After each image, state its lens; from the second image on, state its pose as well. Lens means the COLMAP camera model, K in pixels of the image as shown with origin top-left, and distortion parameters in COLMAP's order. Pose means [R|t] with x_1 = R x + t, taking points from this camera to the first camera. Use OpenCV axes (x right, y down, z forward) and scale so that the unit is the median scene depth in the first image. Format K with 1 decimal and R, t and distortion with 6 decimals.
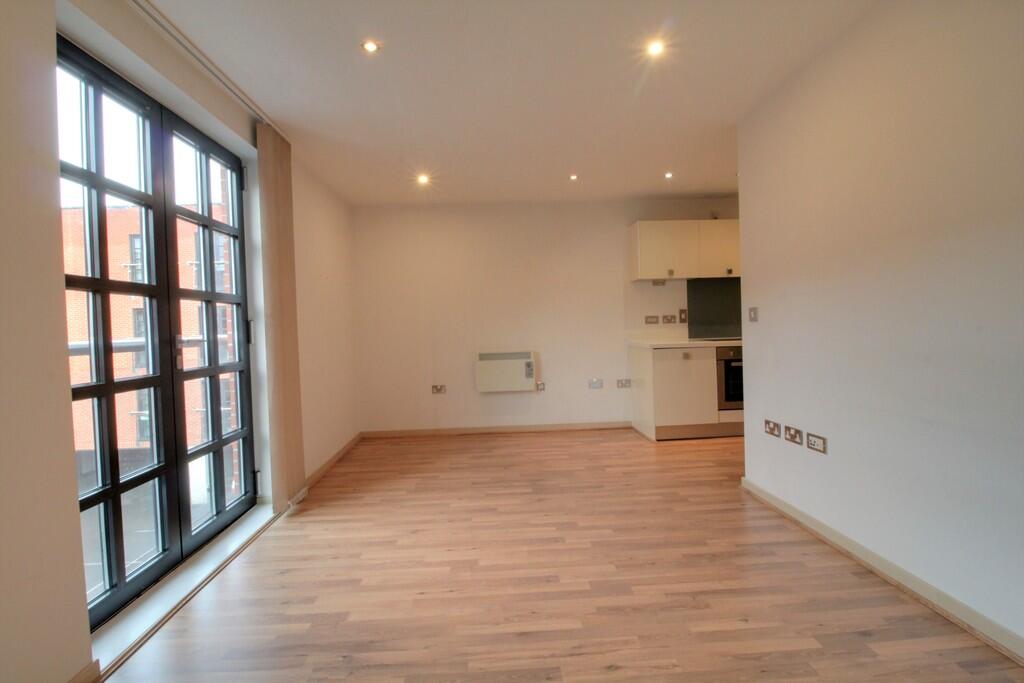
lens RADIAL K [[473.7, 0, 510.2], [0, 473.7, 337.4], [0, 0, 1]] dist [-0.009785, -0.008291]
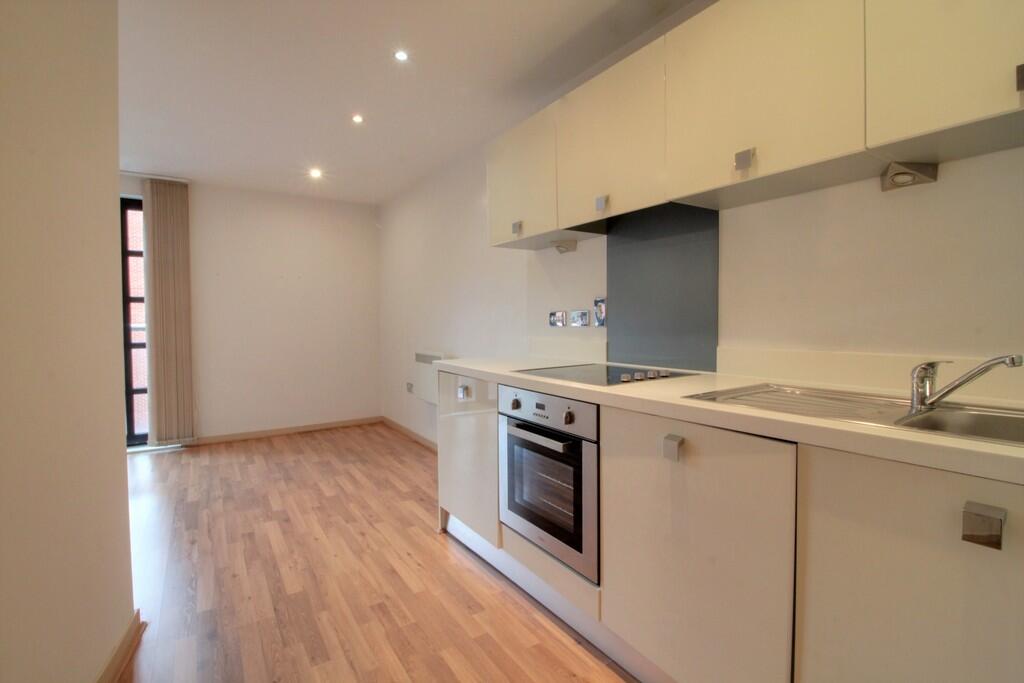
lens RADIAL K [[473.7, 0, 513.9], [0, 473.7, 337.5], [0, 0, 1]] dist [-0.009785, -0.008291]
pose [[0.511288, 0.060253, -0.857295, 1.793313], [-0.031309, 0.998183, 0.051482, -0.103468], [0.858839, 0.000519, 0.512246, 1.680247]]
